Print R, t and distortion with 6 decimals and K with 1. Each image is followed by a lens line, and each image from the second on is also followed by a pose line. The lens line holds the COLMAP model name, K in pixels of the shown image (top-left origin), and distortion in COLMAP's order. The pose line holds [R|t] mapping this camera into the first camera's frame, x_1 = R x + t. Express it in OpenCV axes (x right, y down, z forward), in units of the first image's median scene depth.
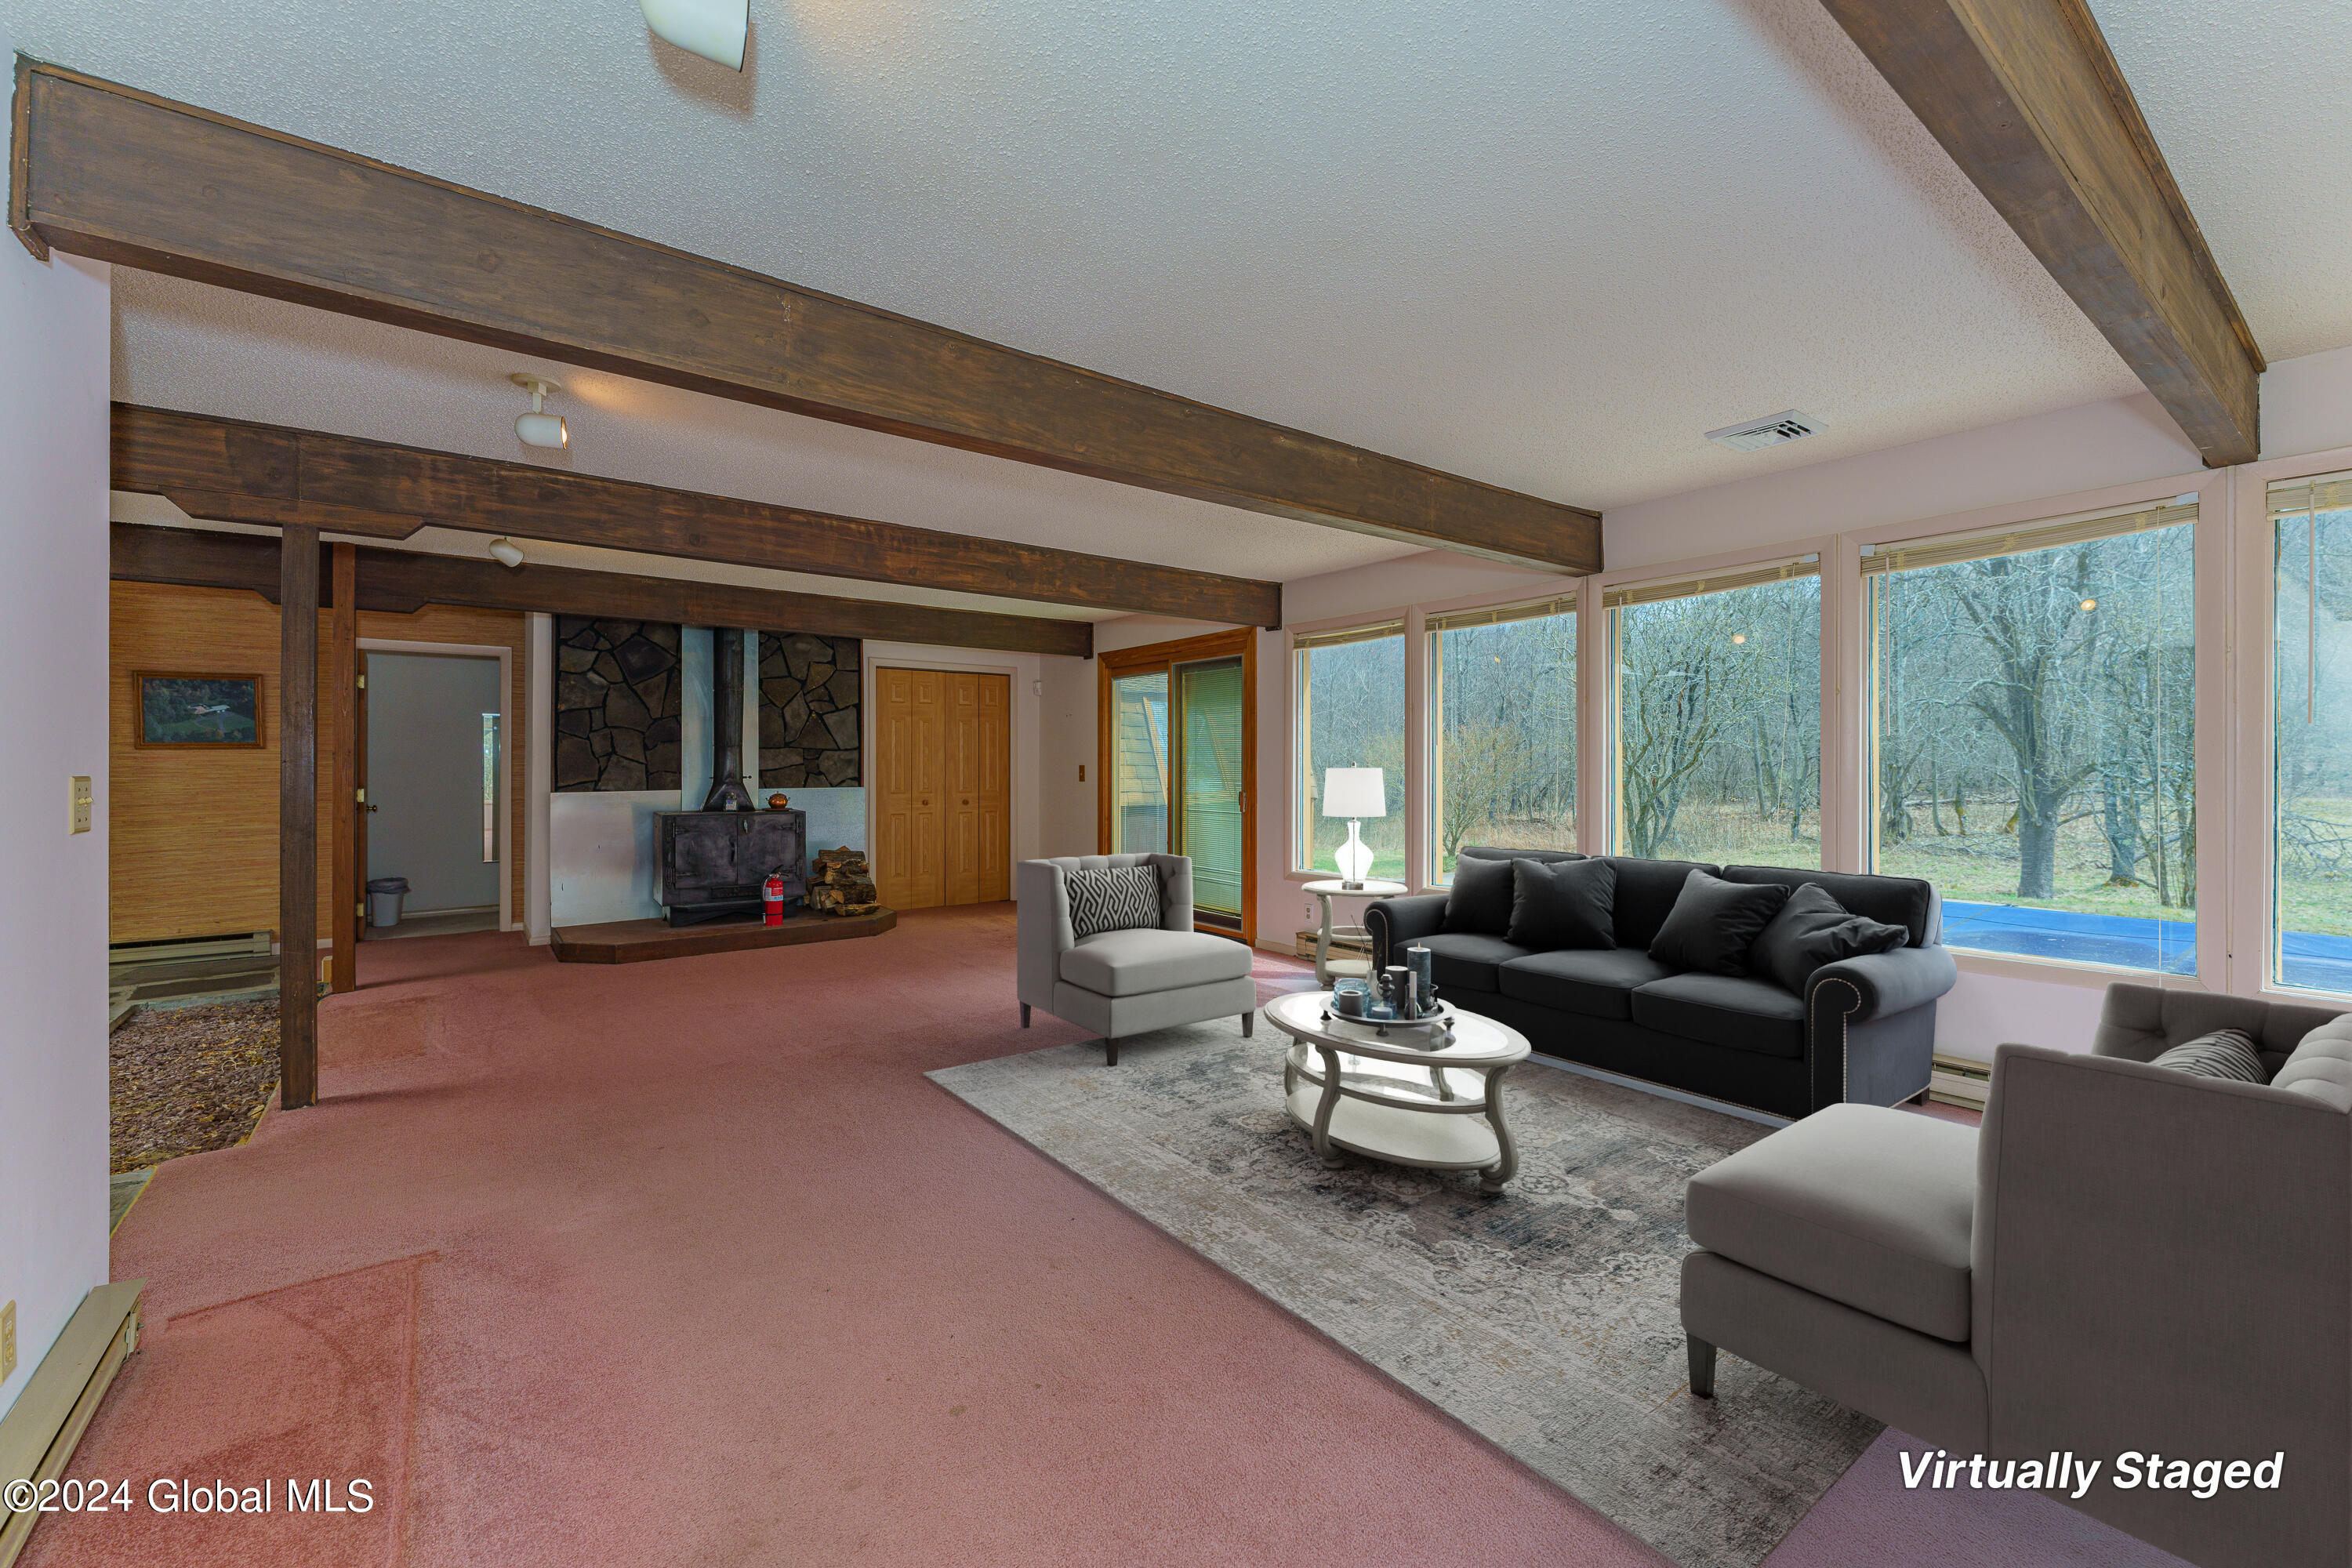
lens RADIAL K [[971.6, 0, 1180.9], [0, 971.6, 762.2], [0, 0, 1]] dist [-0.003647, -0.000070]
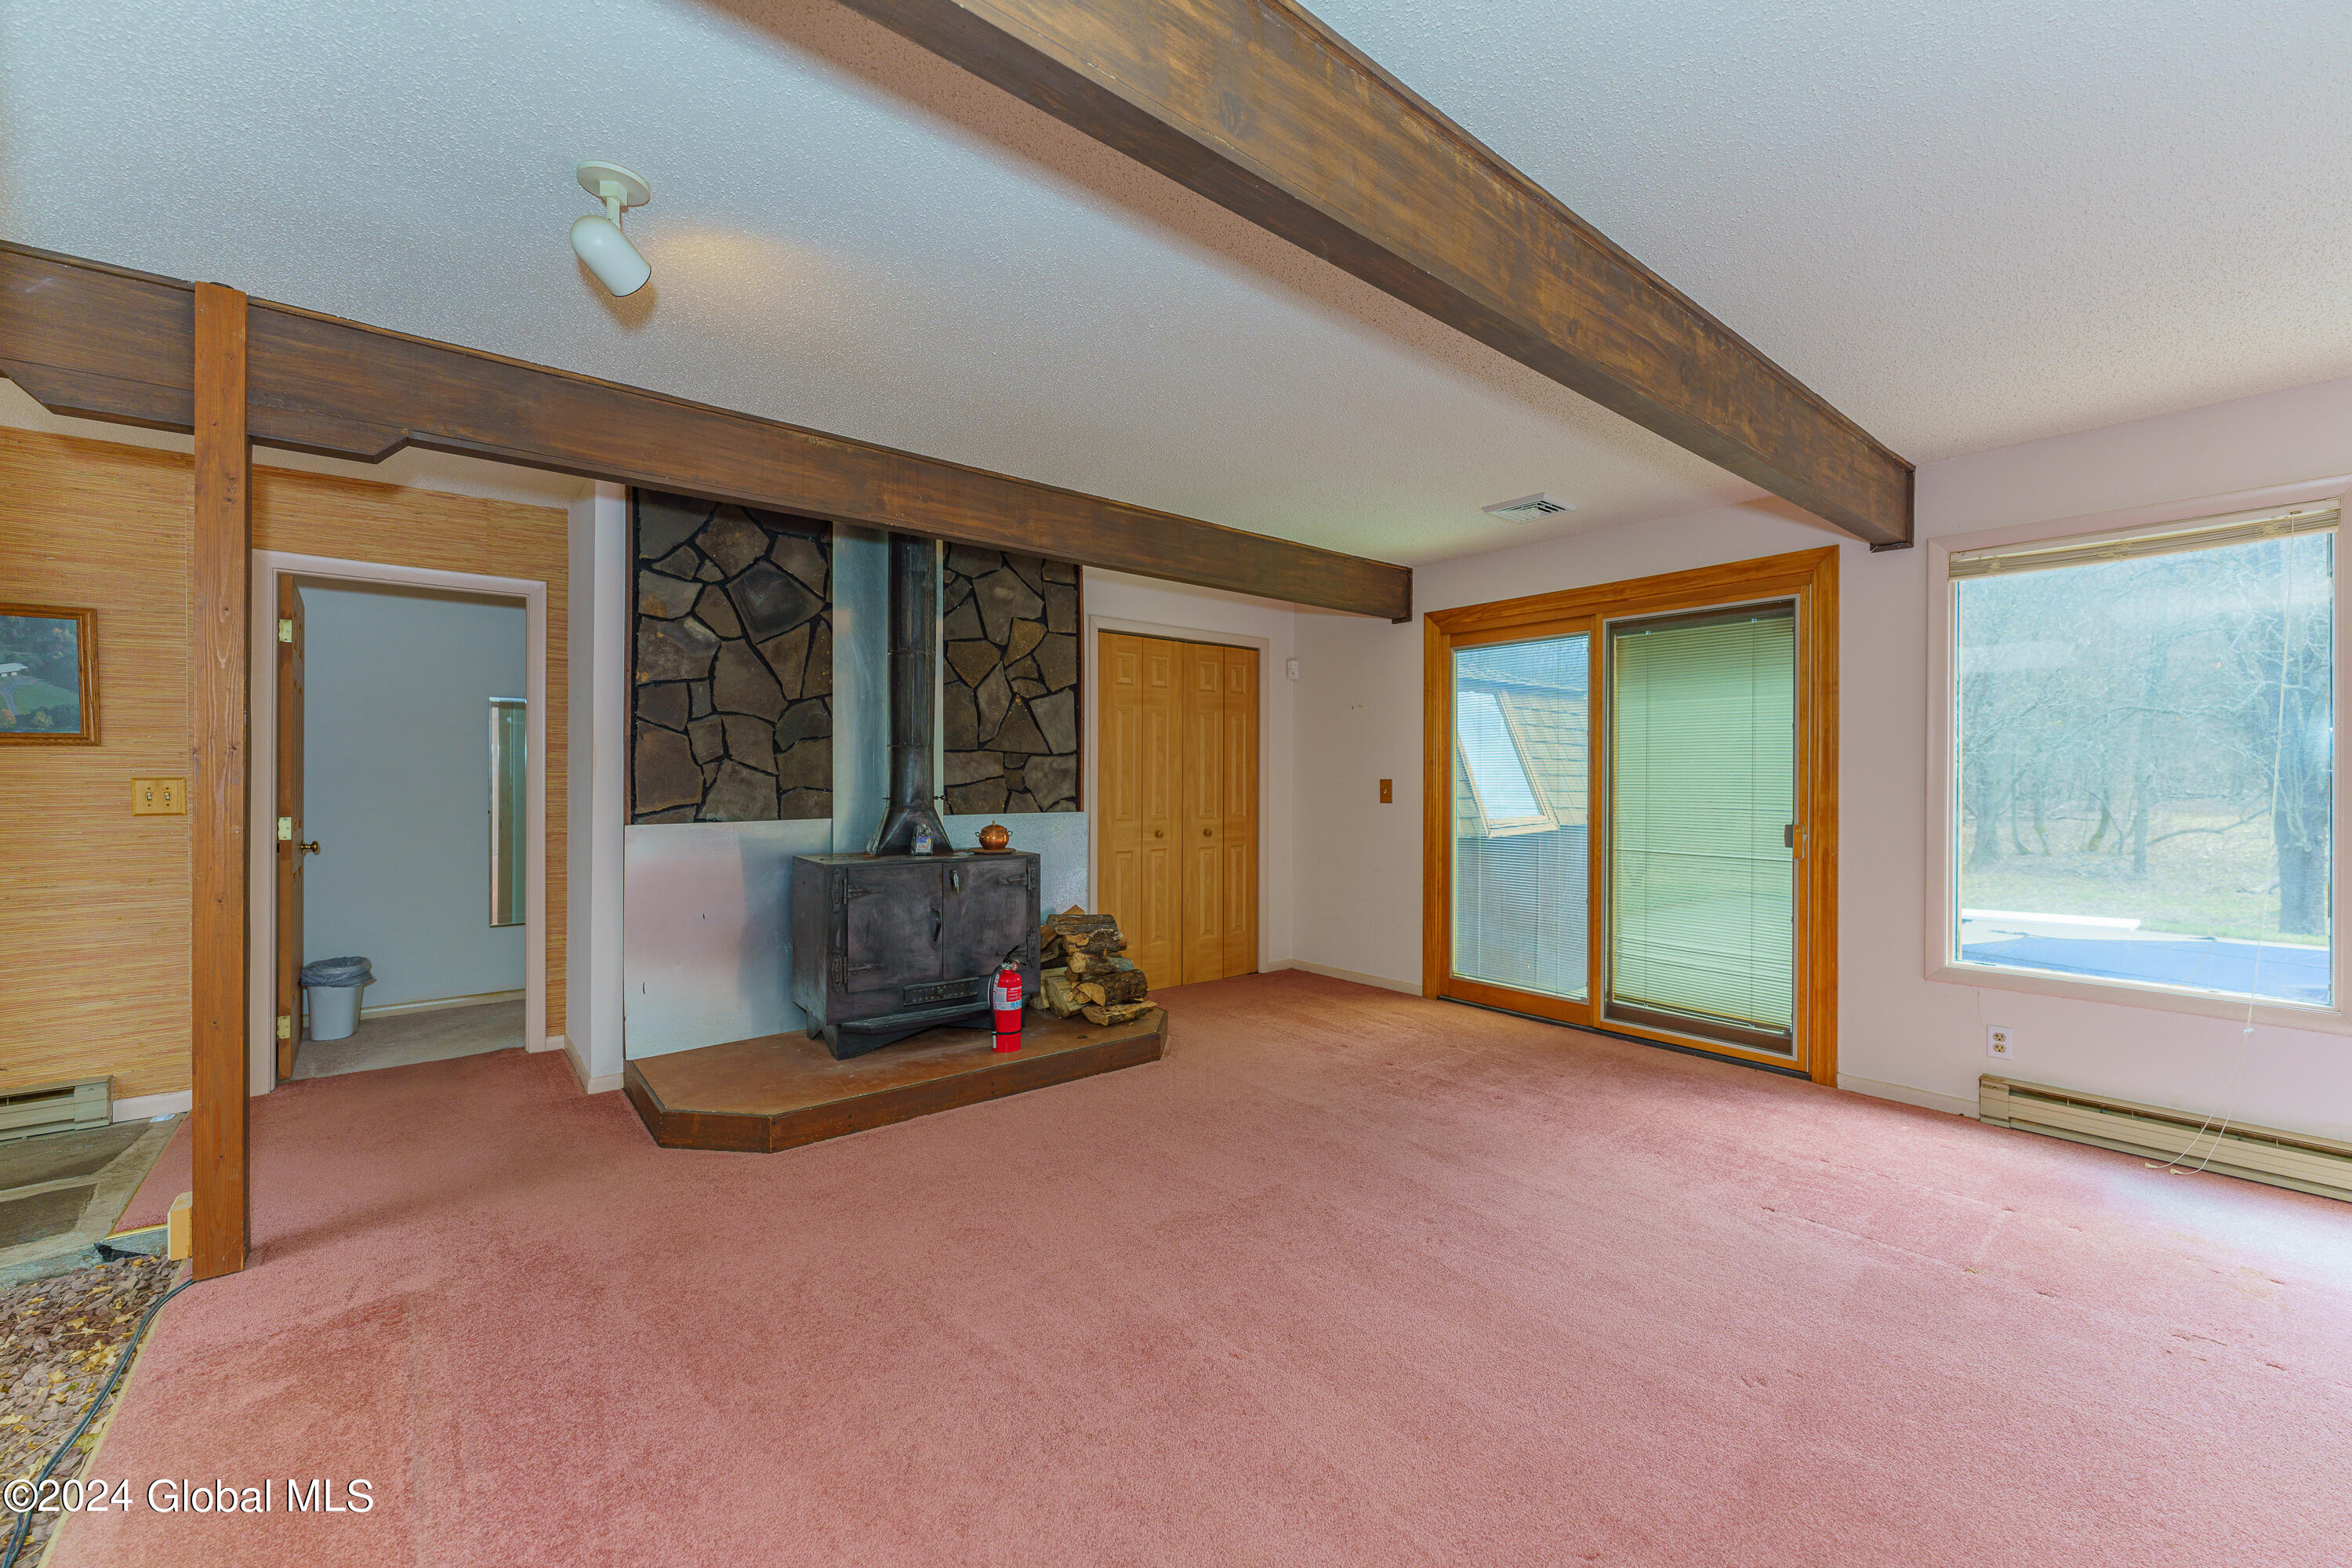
lens RADIAL K [[936.1, 0, 1170.2], [0, 936.1, 776.6], [0, 0, 1]] dist [-0.000834, -0.000886]
pose [[0.999583, 0.002852, 0.028742, -0.322640], [-0.002897, 0.999995, 0.001514, 0.000957], [-0.028737, -0.001597, 0.999586, 0.411466]]
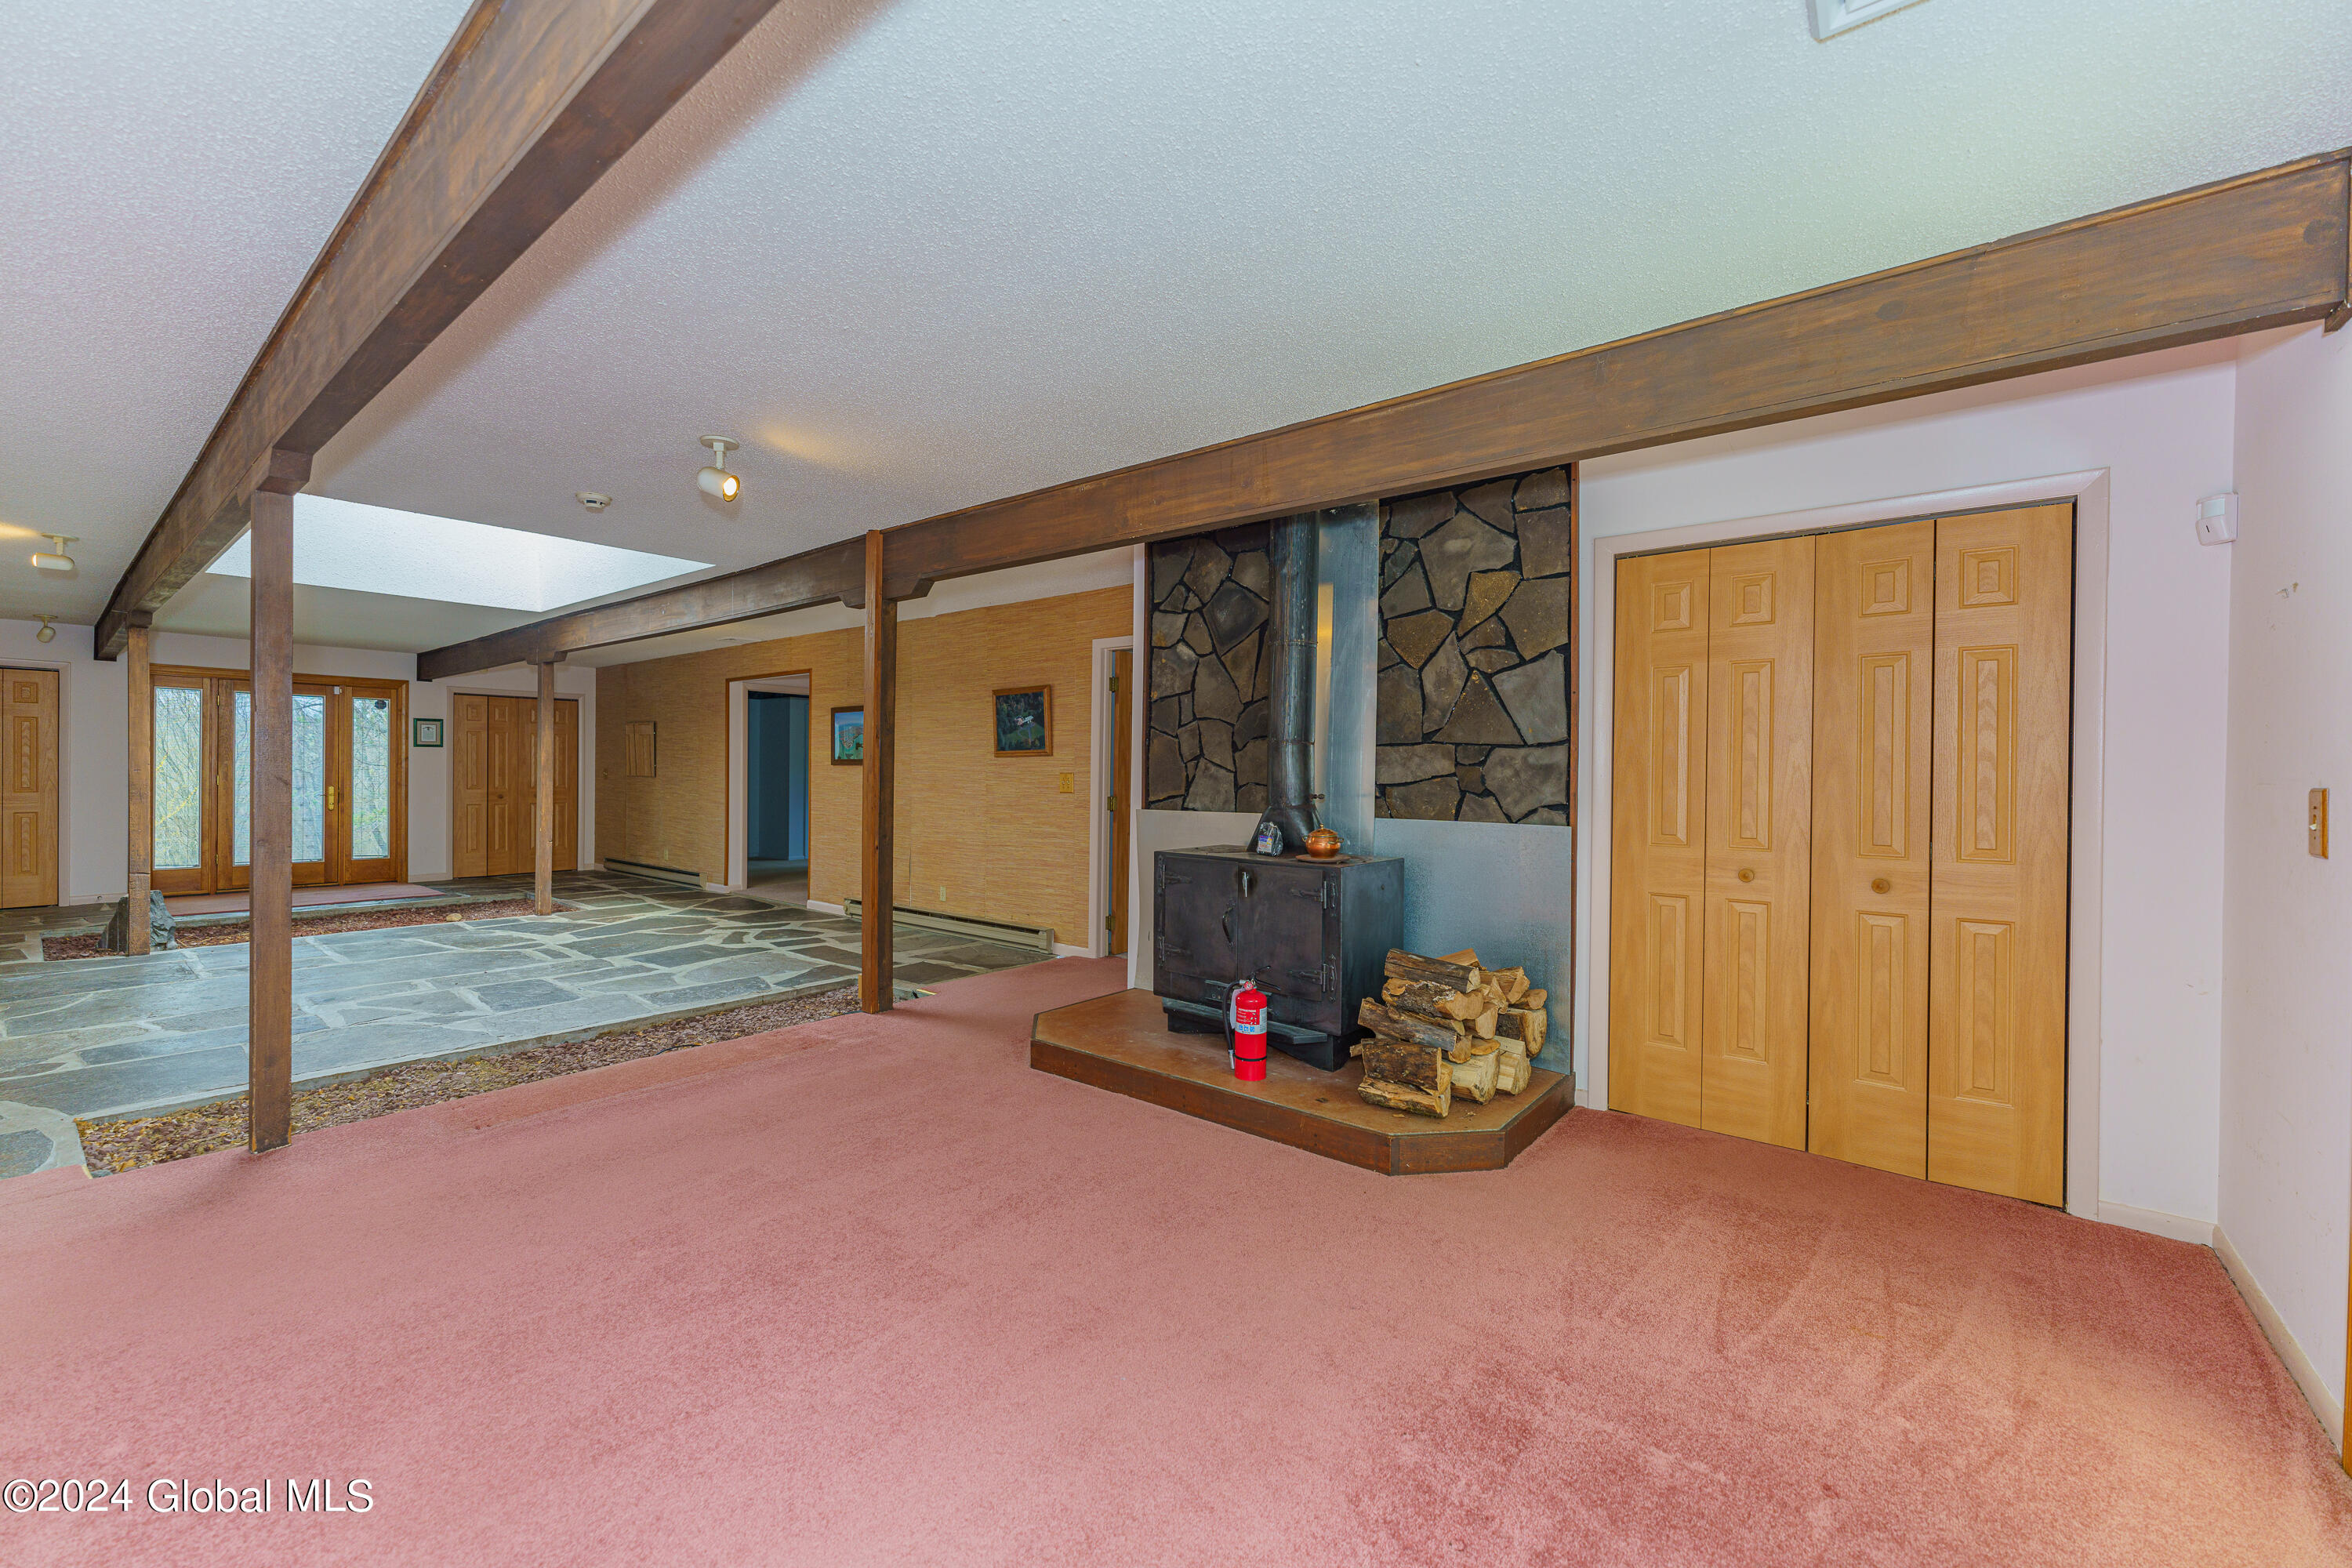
lens RADIAL K [[936.1, 0, 1170.2], [0, 936.1, 778.4], [0, 0, 1]] dist [-0.000834, -0.000886]
pose [[0.235364, 0.010466, -0.971851, 0.062290], [-0.006764, 0.999935, 0.009131, 0.000644], [0.971884, 0.004424, 0.235420, 0.801455]]
